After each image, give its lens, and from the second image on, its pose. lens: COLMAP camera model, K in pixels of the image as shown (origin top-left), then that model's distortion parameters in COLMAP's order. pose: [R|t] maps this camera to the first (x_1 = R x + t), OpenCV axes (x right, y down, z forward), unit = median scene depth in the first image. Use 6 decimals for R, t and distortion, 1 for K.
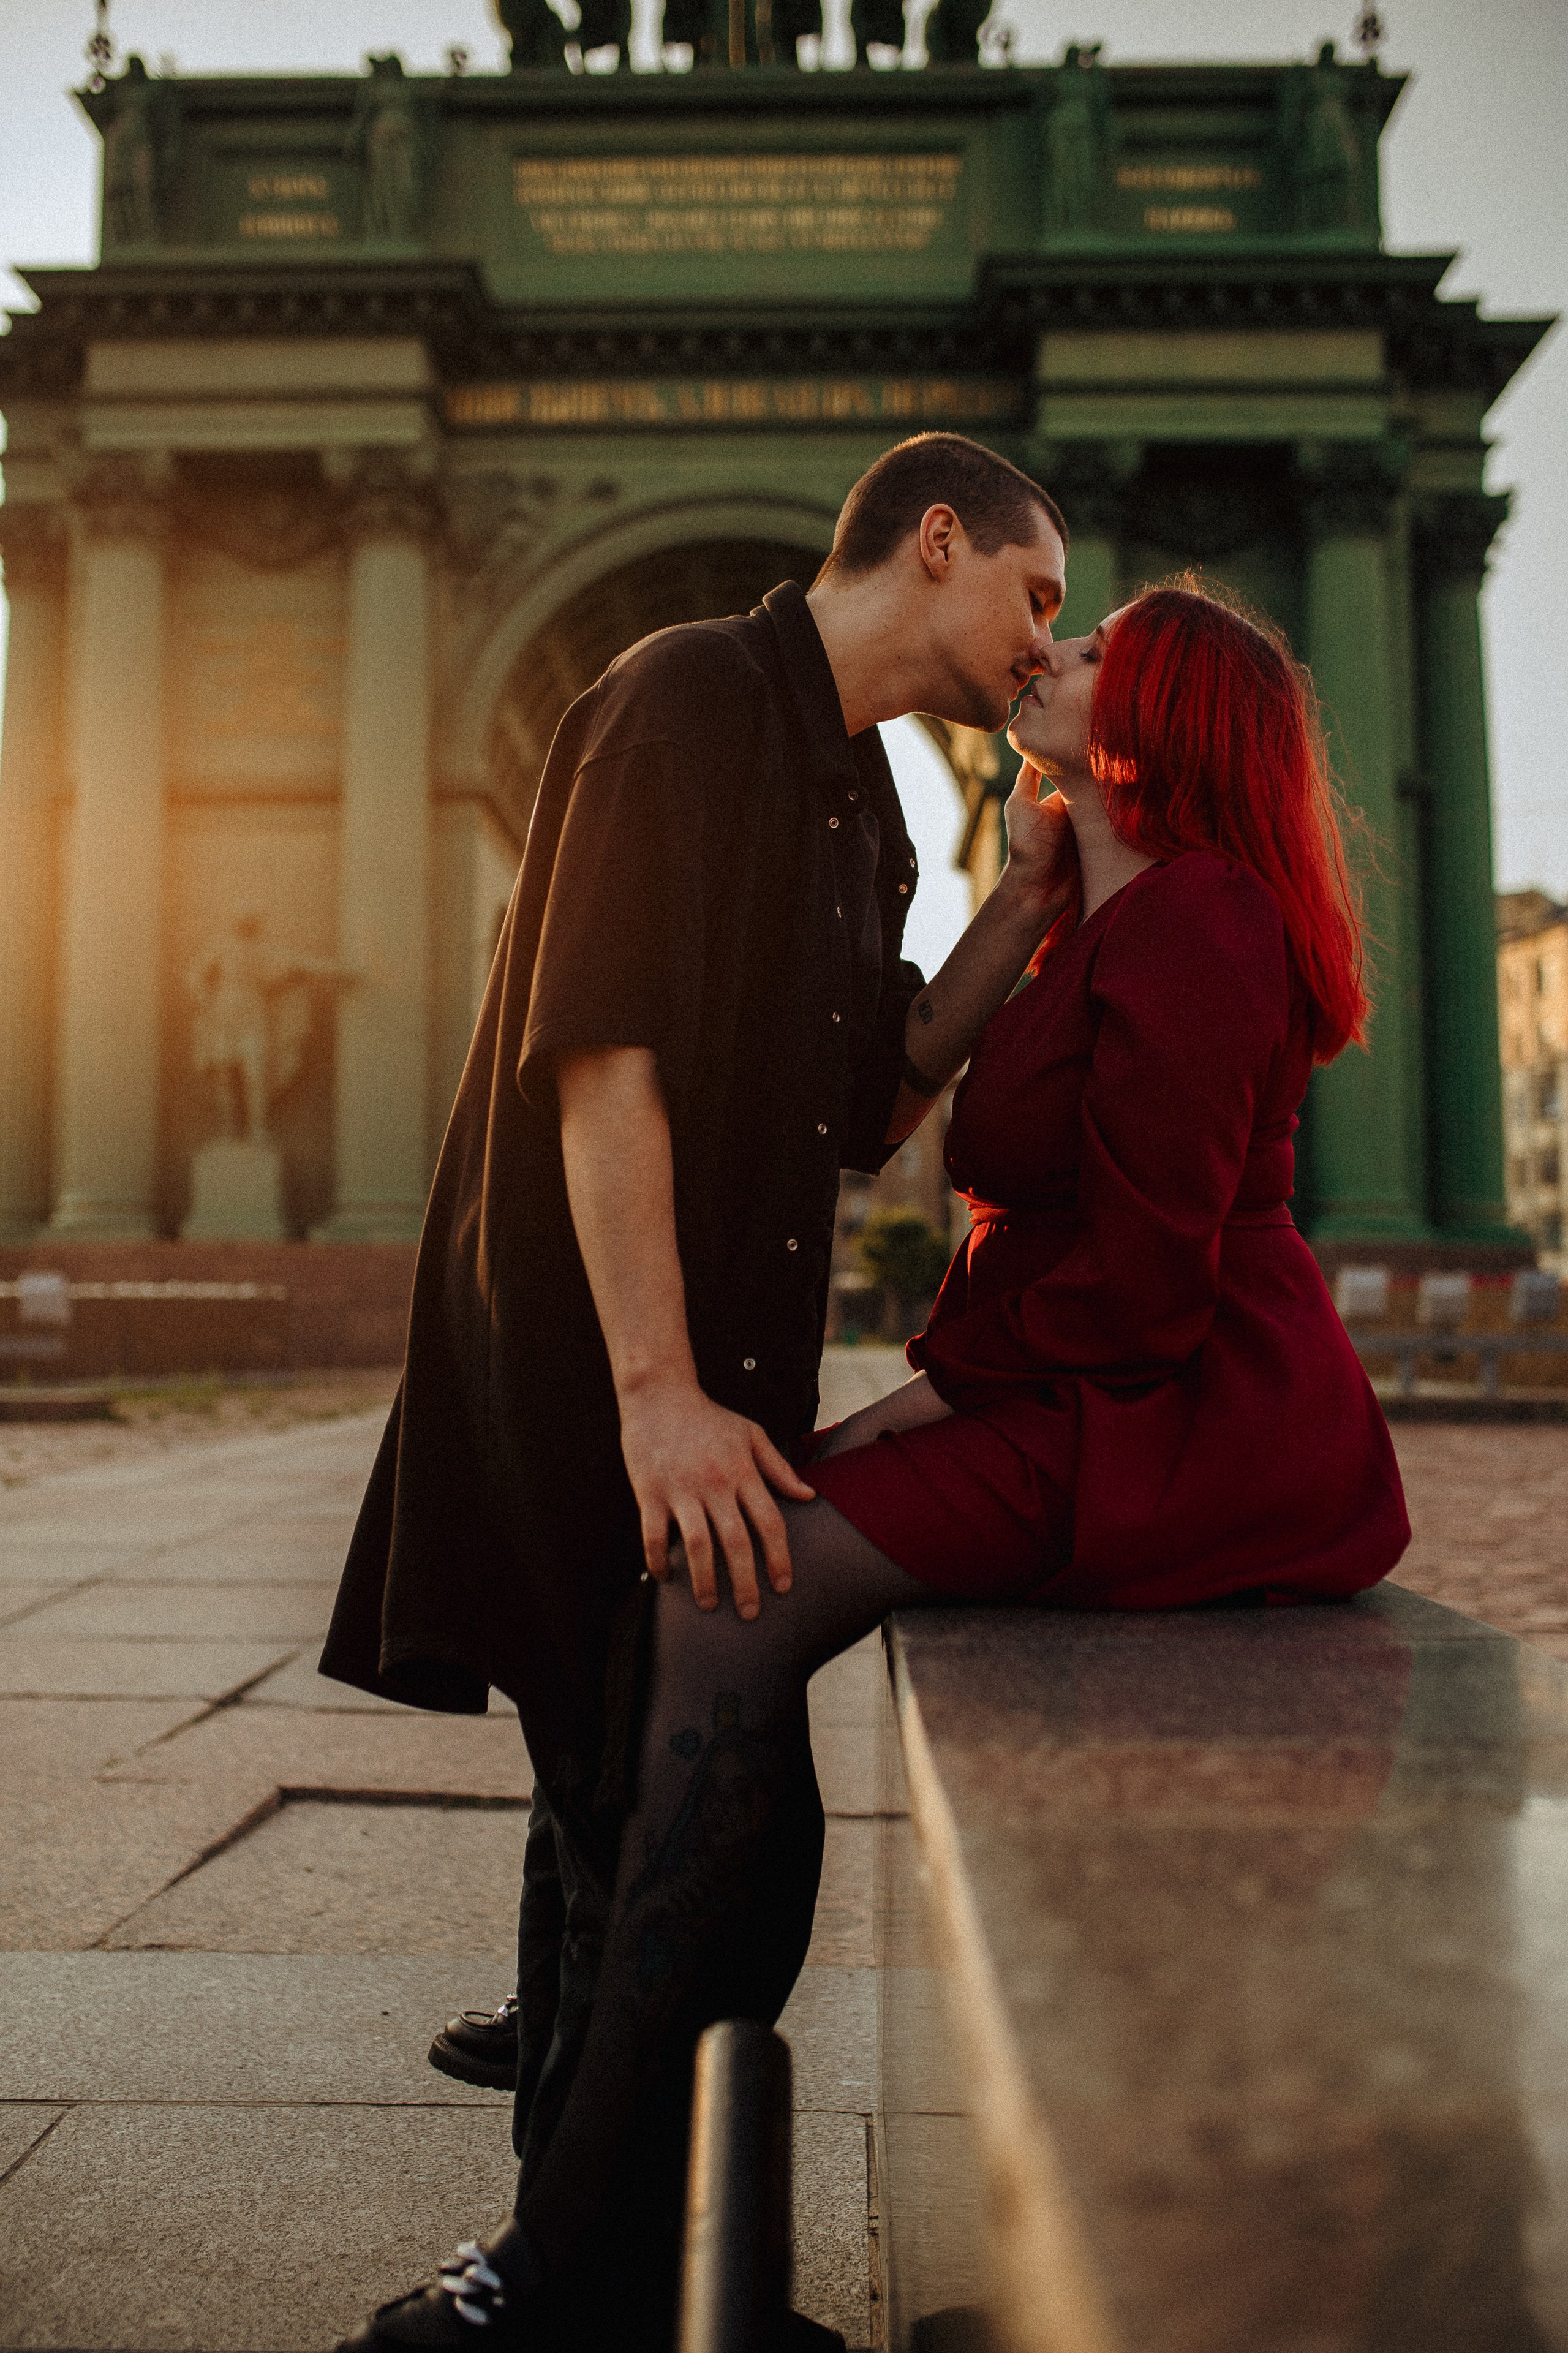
lens RADIAL K [[2223.6, 0, 794.3], [0, 2223.6, 1136.9], [0, 0, 1]] dist [-0.008182, 0.013033]
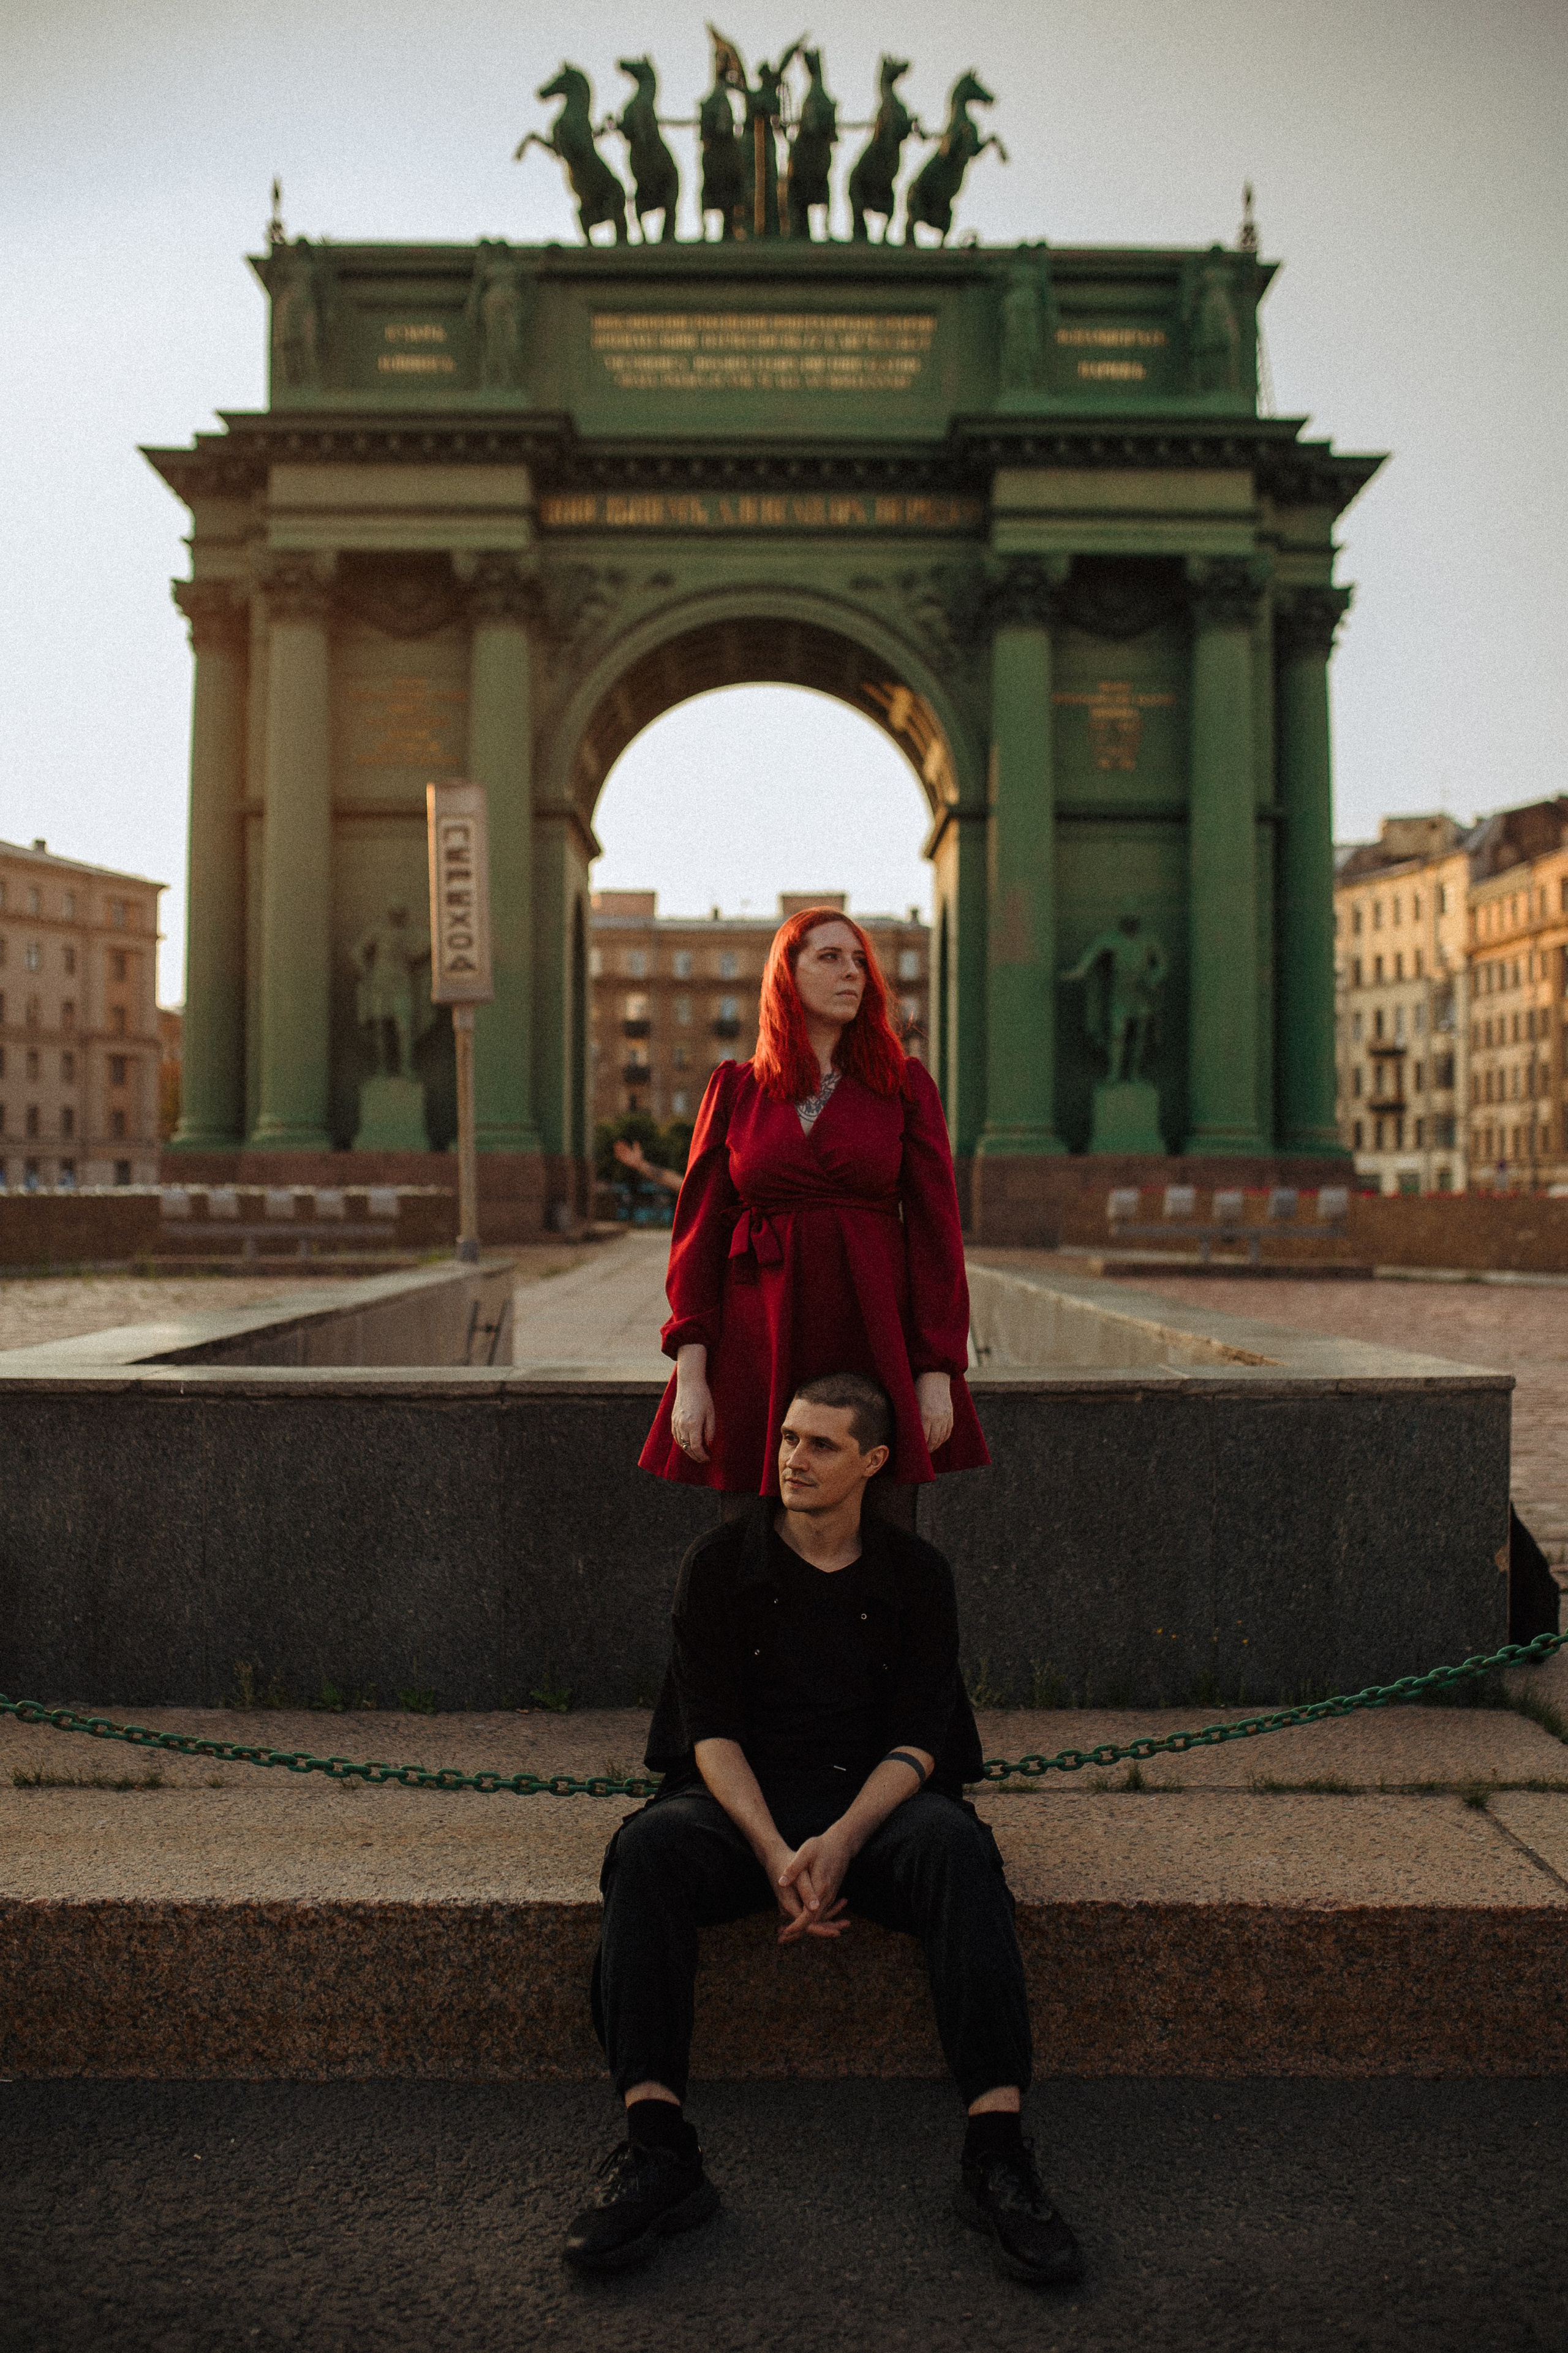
lens RADIAL K [[2232.4, 0, 784.0], [0, 2232.4, 1176.5], [0, 0, 1]] dist [-0.008907, 0.018836]
pose [[0.999806, 0.004881, 0.019061, -0.037470], [-0.006218, 0.997477, 0.070719, -0.033353], [-0.018668, -0.070824, 0.997314, -0.341375]]
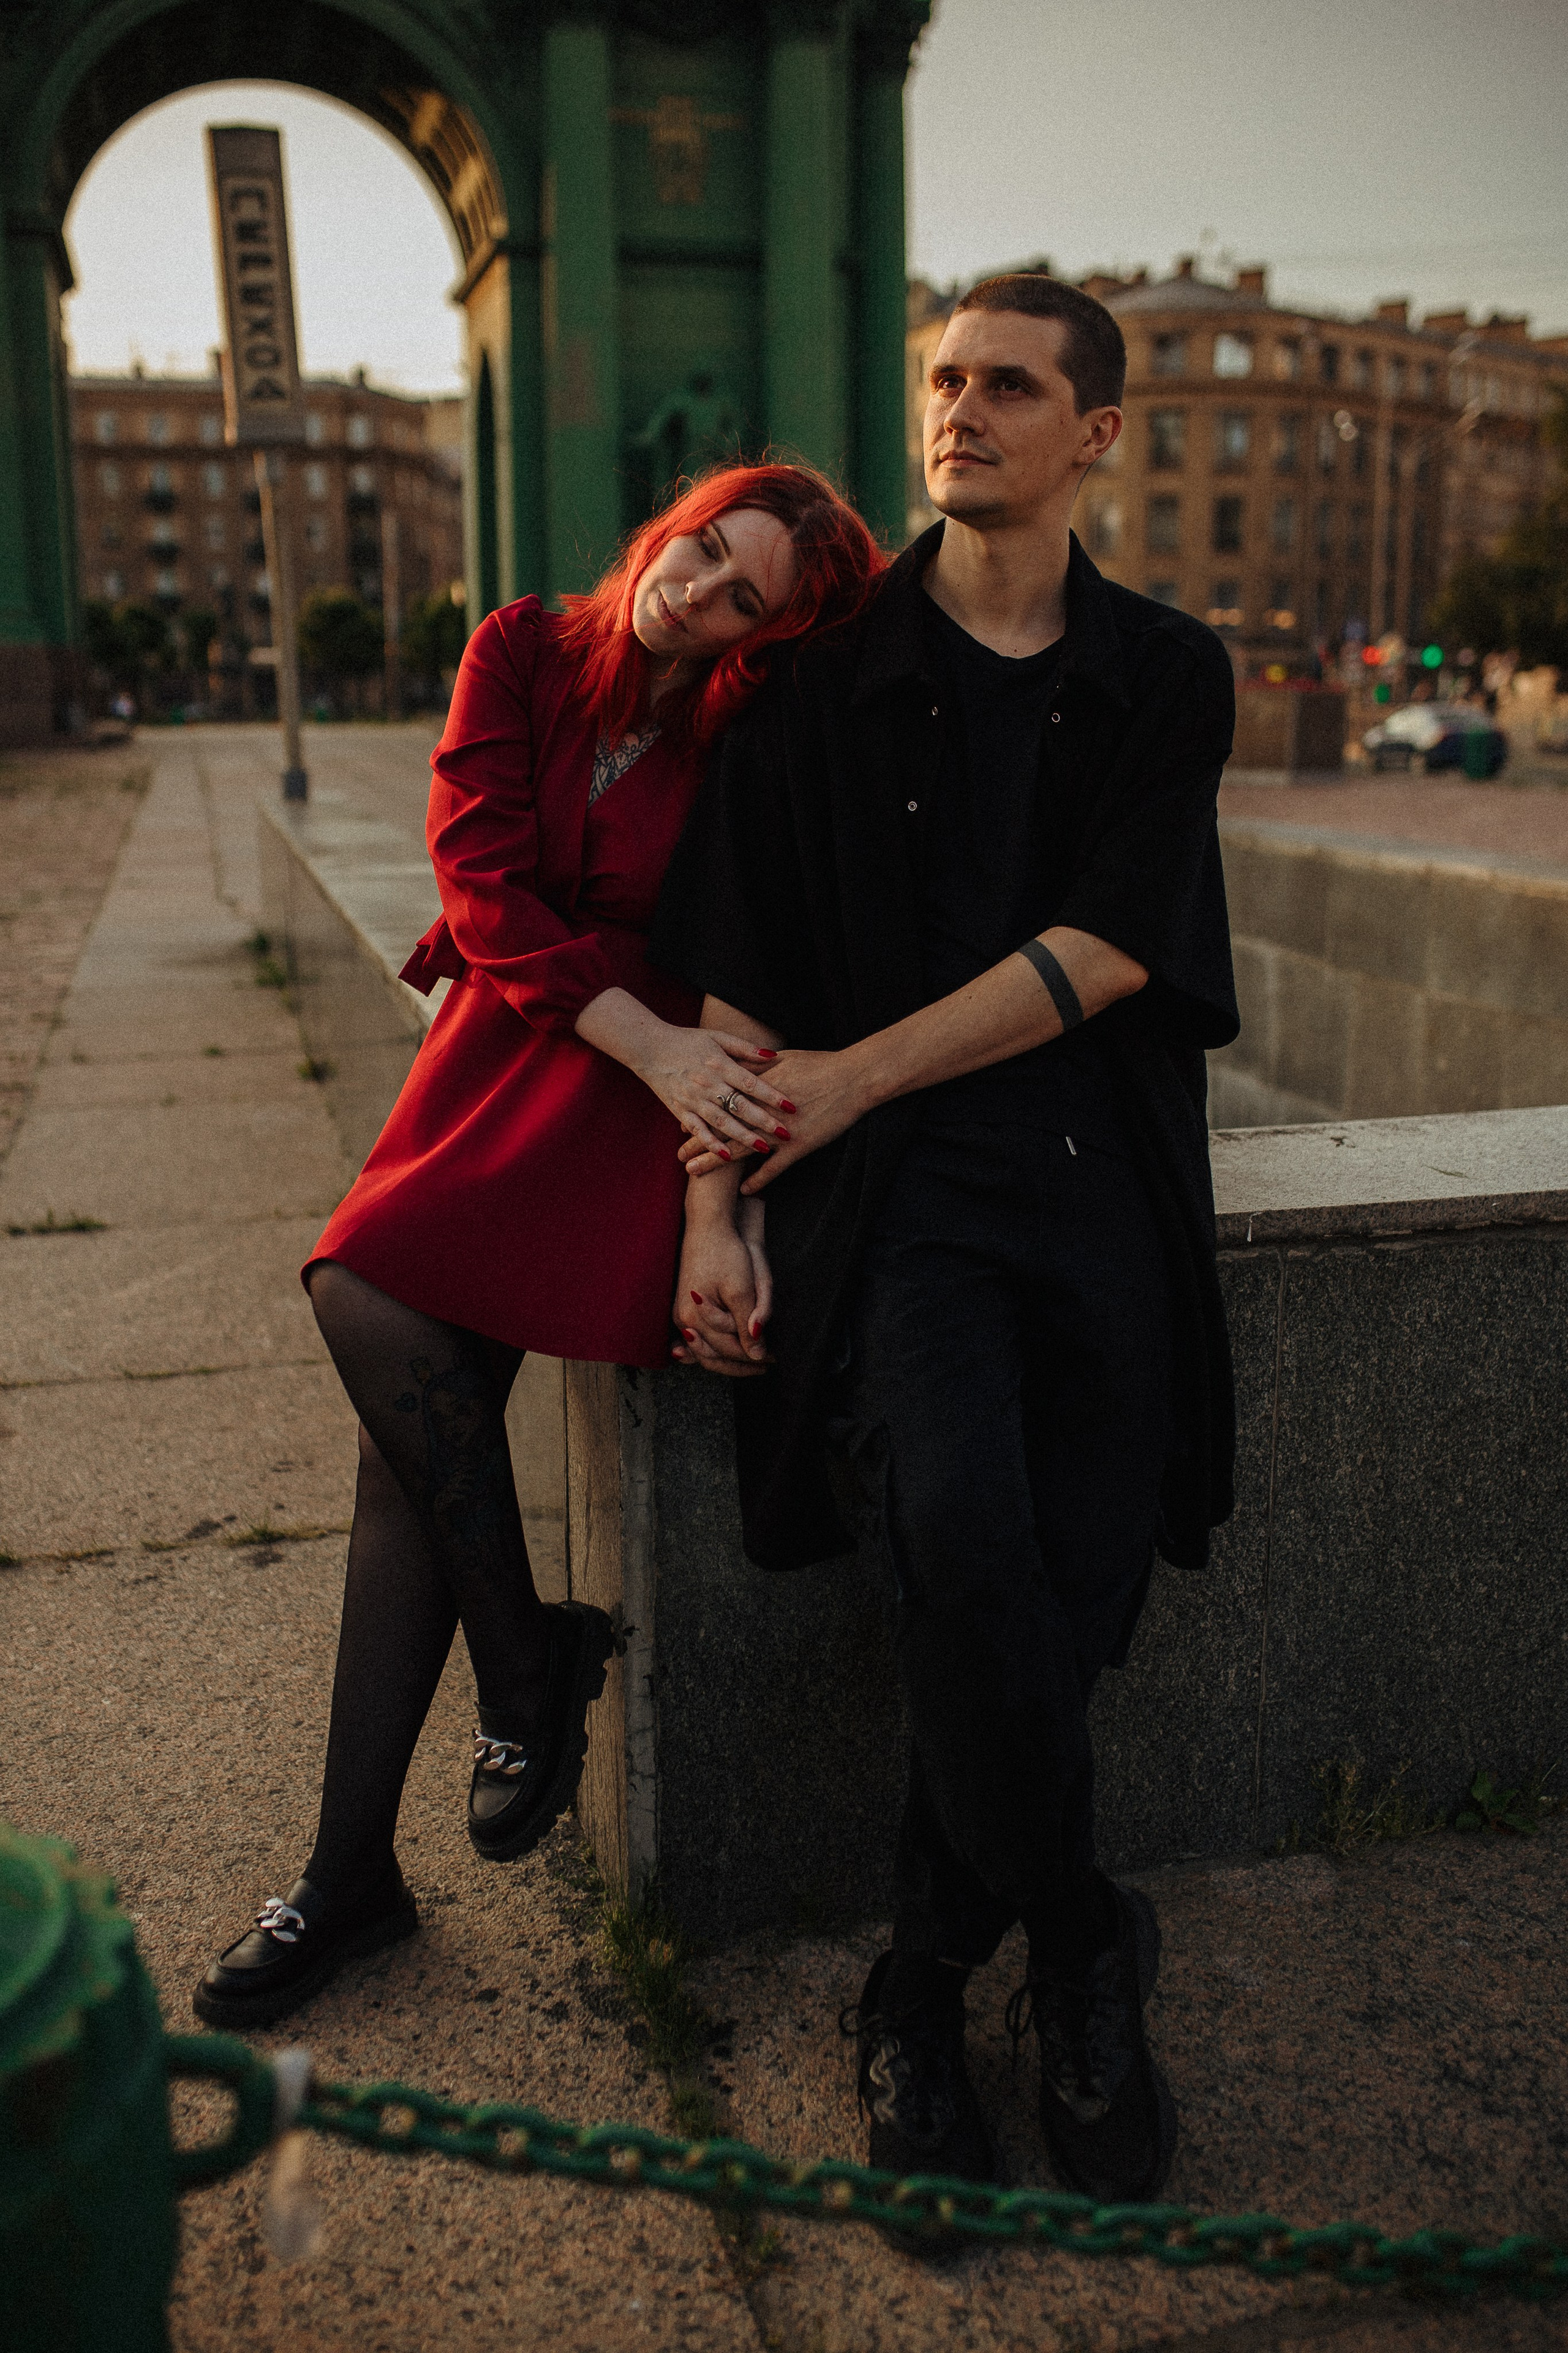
lens RADIAL K [[2220.9, 0, 771.5], [0, 2220.9, 1135.2], [0, 0, 1]] dist [-0.019335, 0.018445]
pose [[0.963618, -0.059027, 0.260682, -0.107980], [-0.015548, 0.961279, 0.275137, -0.029534], [-0.266829, -0.269180, 0.925389, -0.248629]]
